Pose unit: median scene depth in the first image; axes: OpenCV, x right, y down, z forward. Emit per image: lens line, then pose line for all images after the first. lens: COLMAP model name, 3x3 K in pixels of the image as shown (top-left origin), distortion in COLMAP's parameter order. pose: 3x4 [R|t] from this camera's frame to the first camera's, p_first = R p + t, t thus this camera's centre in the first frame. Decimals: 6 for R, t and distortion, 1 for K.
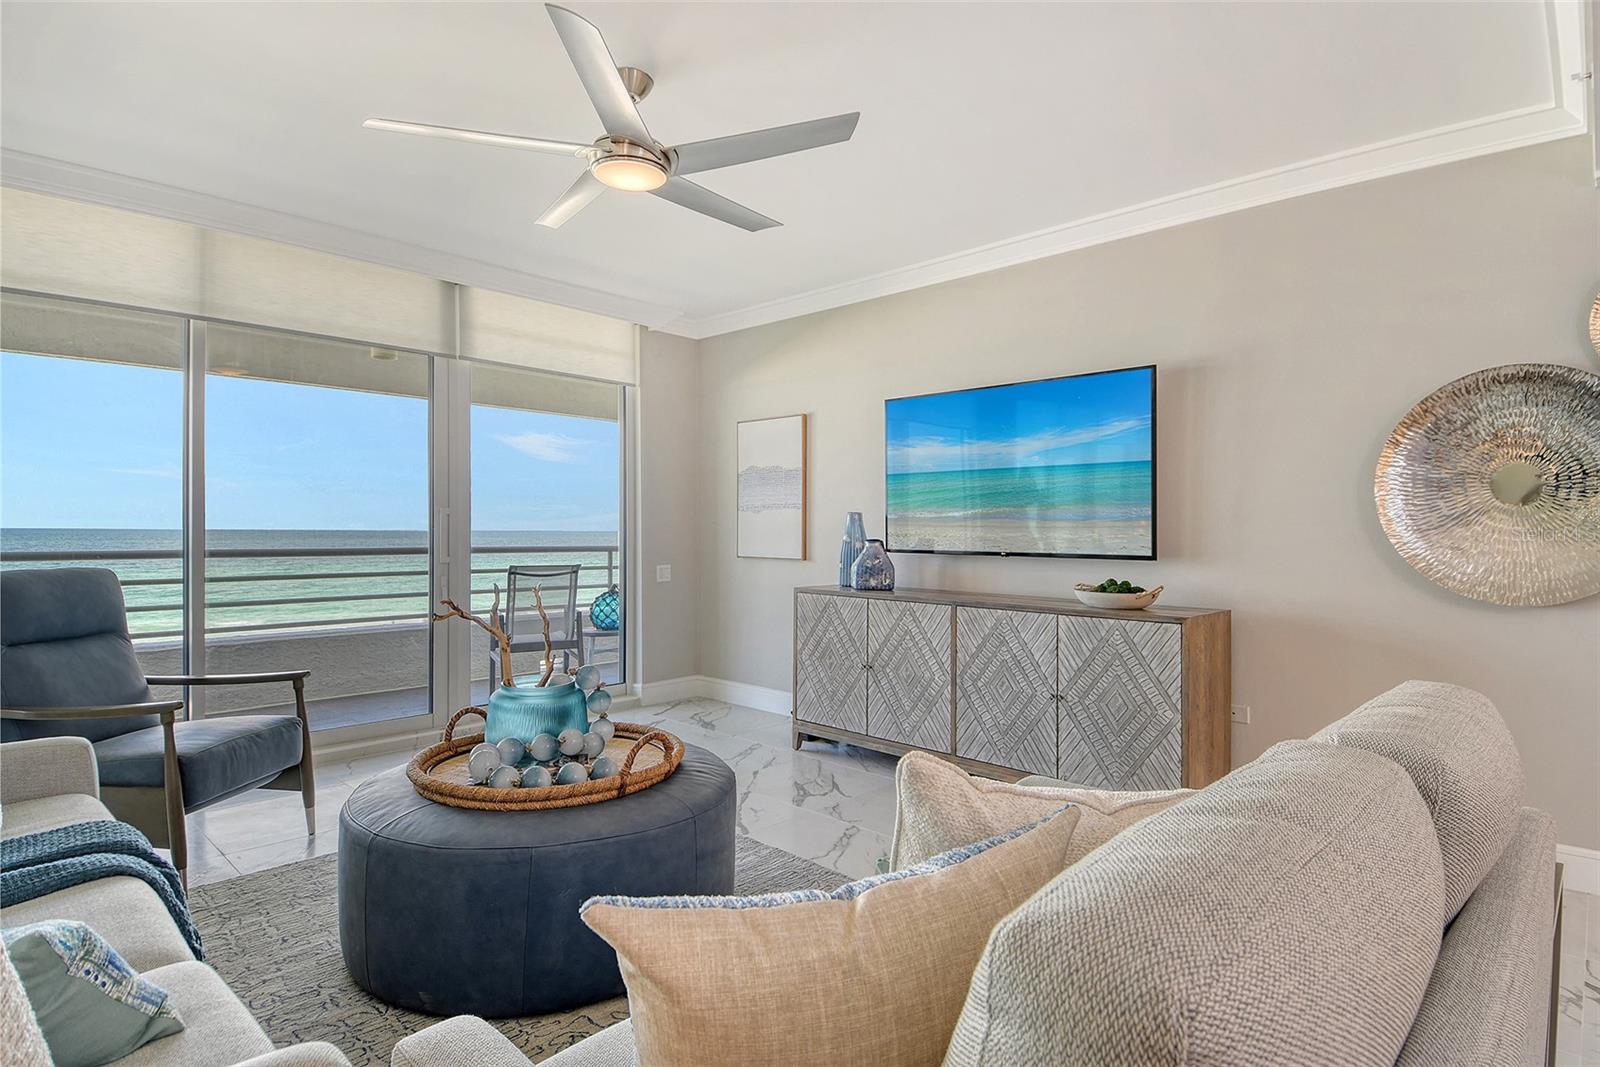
lens RADIAL K [[833.7, 0, 814.2], [0, 833.7, 542.0], [0, 0, 1]] dist [0.054689, -0.053747]
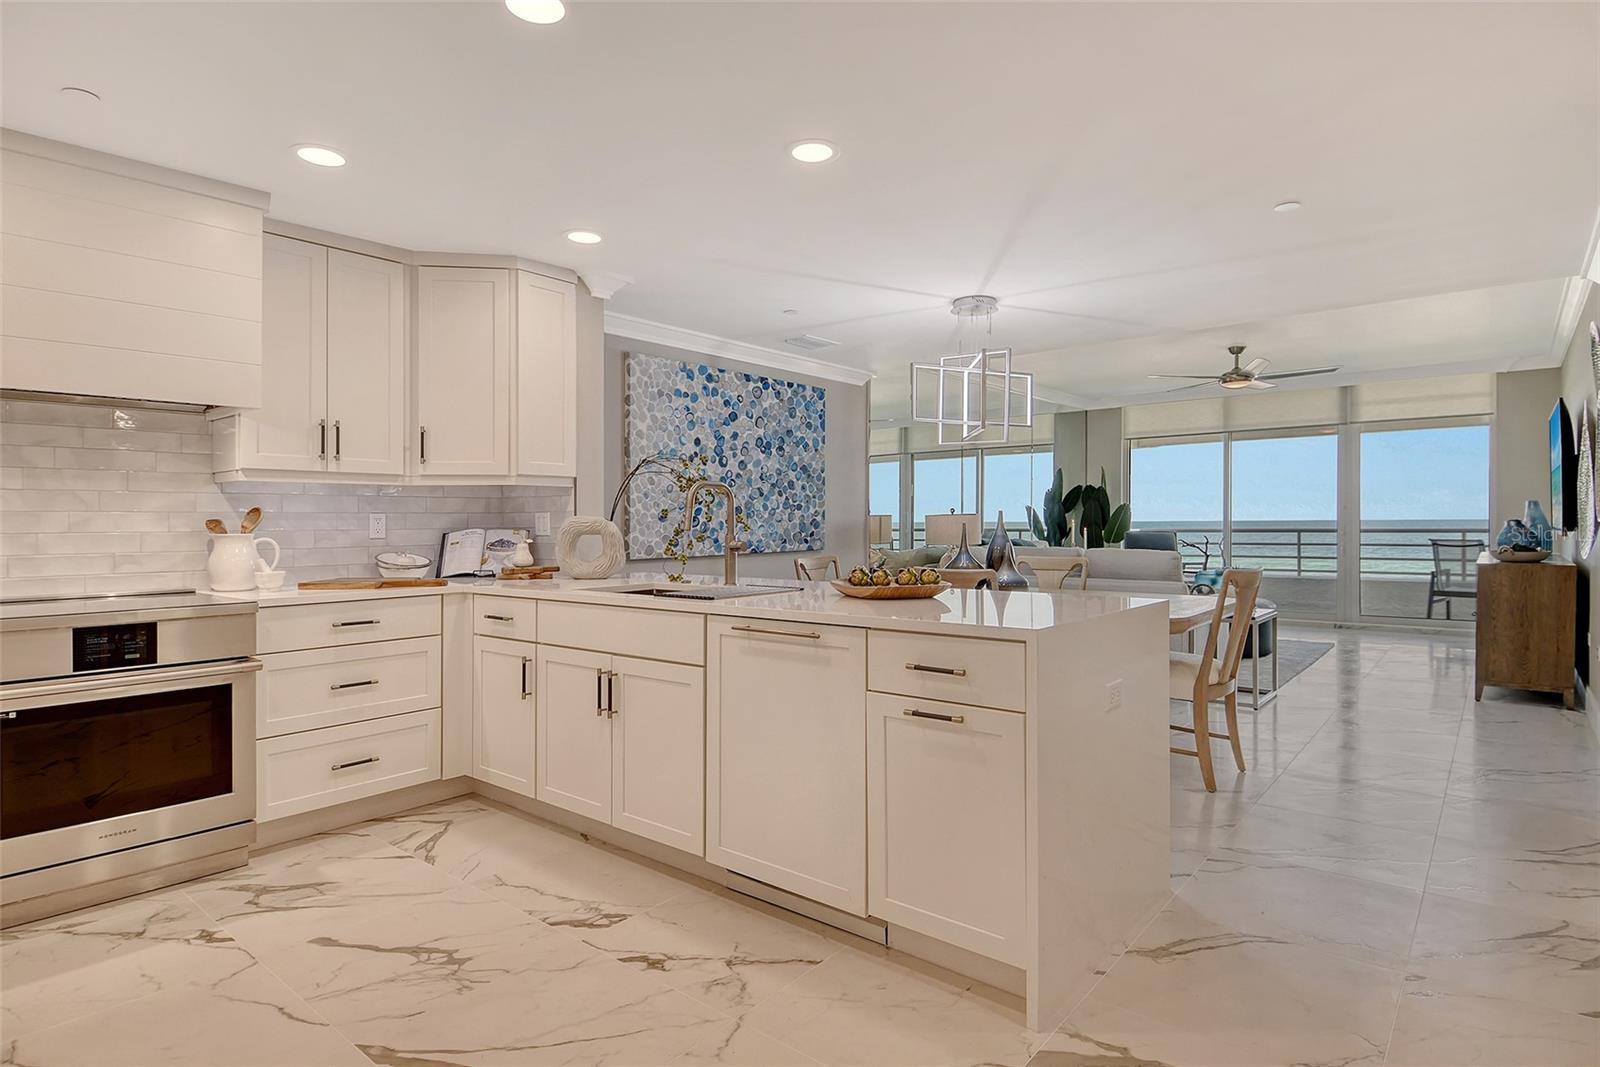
lens RADIAL K [[834.3, 0, 823.7], [0, 834.3, 527.3], [0, 0, 1]] dist [0.051201, -0.055935]
pose [[0.086149, -0.003657, -0.996276, 1.444953], [-0.003669, 0.999985, -0.003988, 0.020377], [0.996275, 0.003999, 0.086135, -0.329311]]
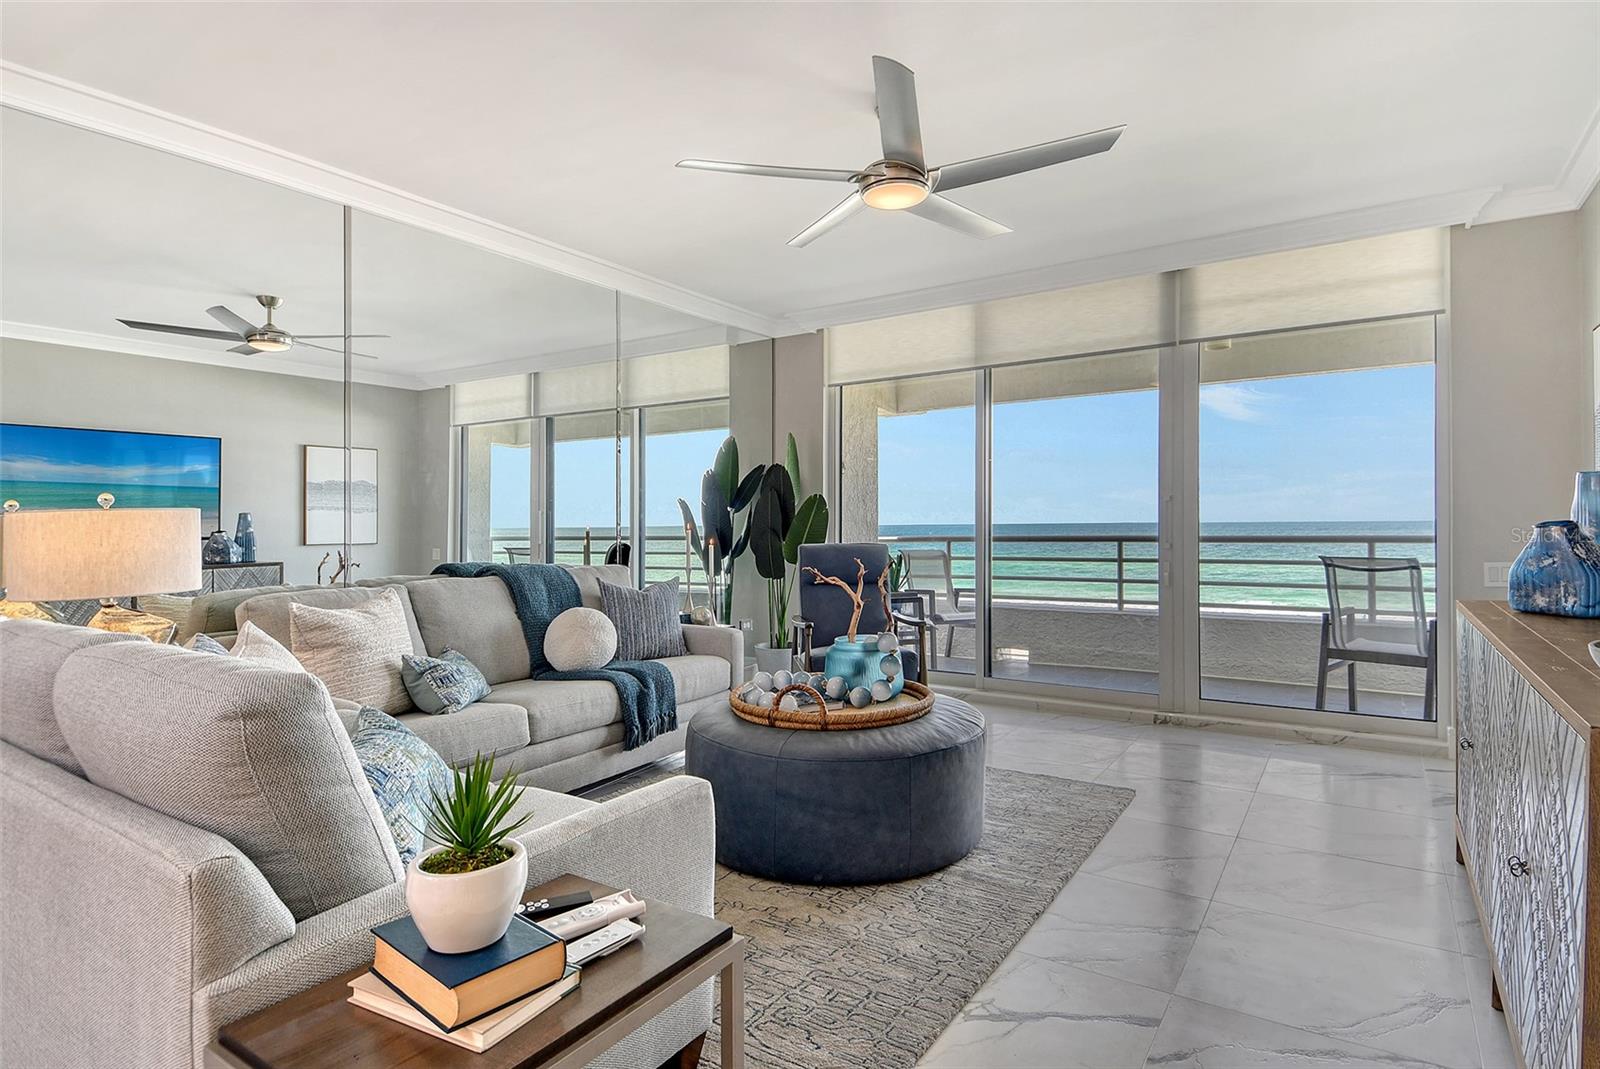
lens RADIAL K [[848.1, 0, 805.4], [0, 848.1, 525.6], [0, 0, 1]] dist [0.060055, -0.057360]
pose [[0.184116, -0.008590, -0.982867, 0.536111], [-0.000798, 0.999960, -0.008889, 0.004781], [0.982904, 0.002421, 0.184102, 0.421957]]
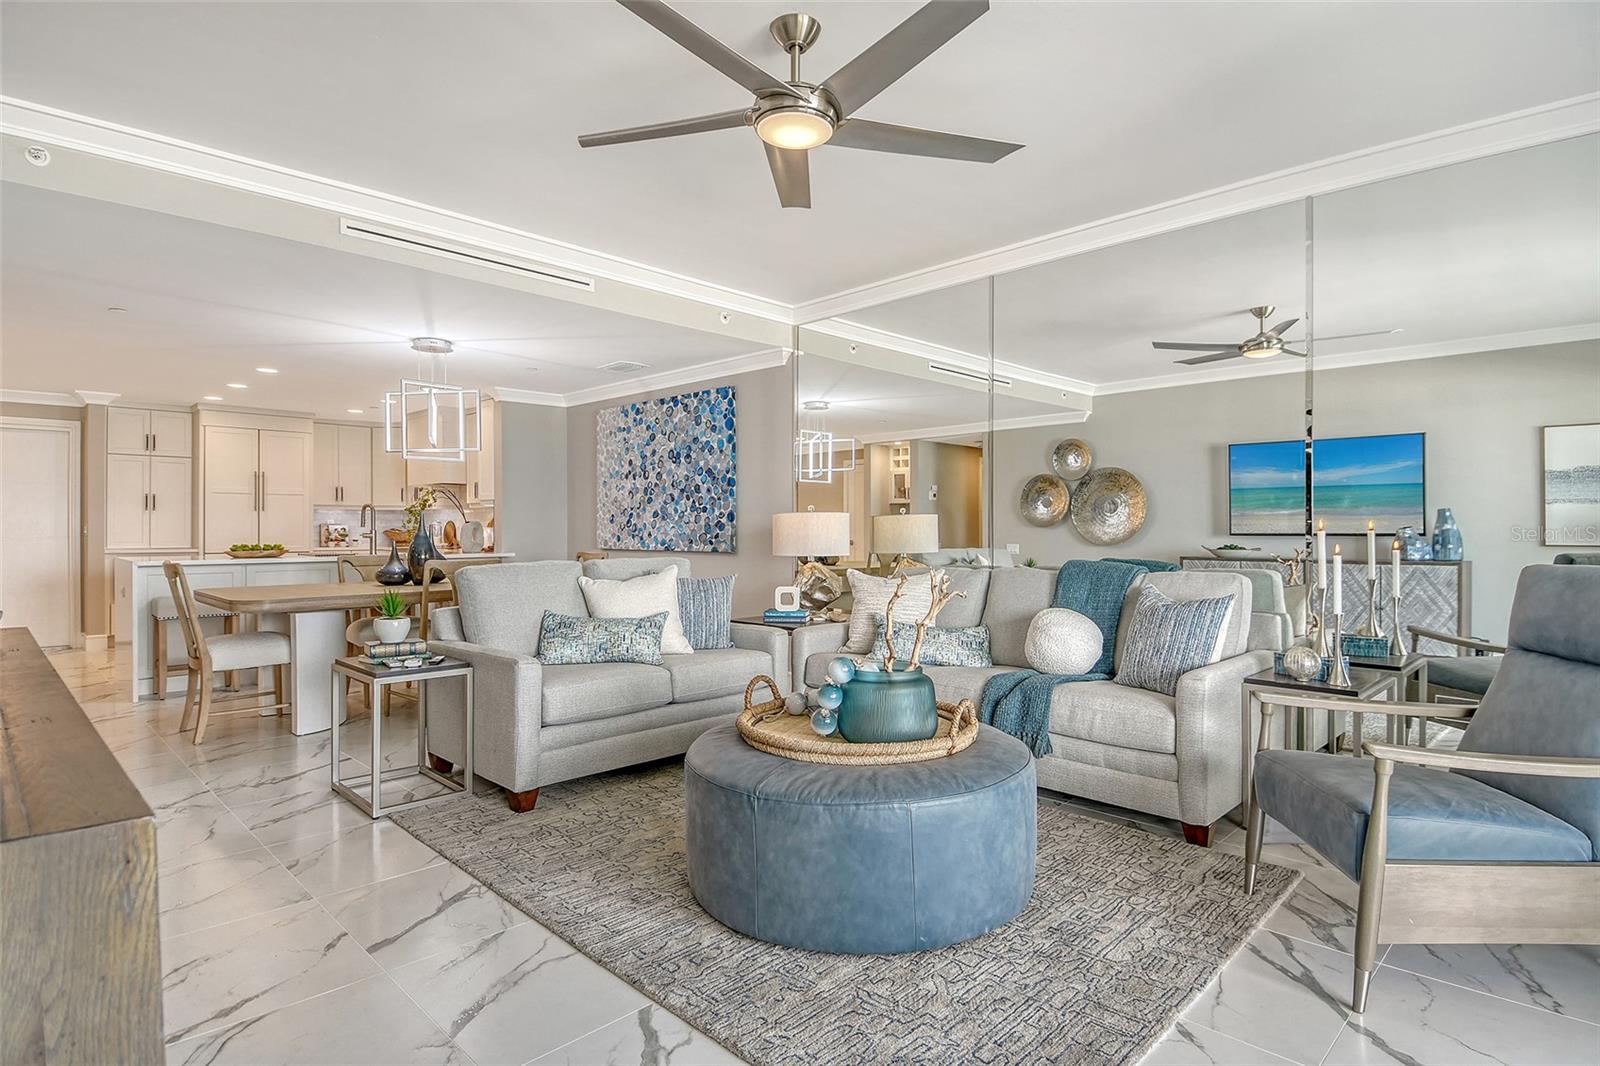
lens RADIAL K [[833.7, 0, 814.2], [0, 833.7, 541.5], [0, 0, 1]] dist [0.054689, -0.053747]
pose [[-0.999833, -0.010798, 0.014776, -0.159422], [-0.010389, 0.999568, 0.027510, -0.004925], [-0.015067, 0.027352, -0.999512, 1.197531]]
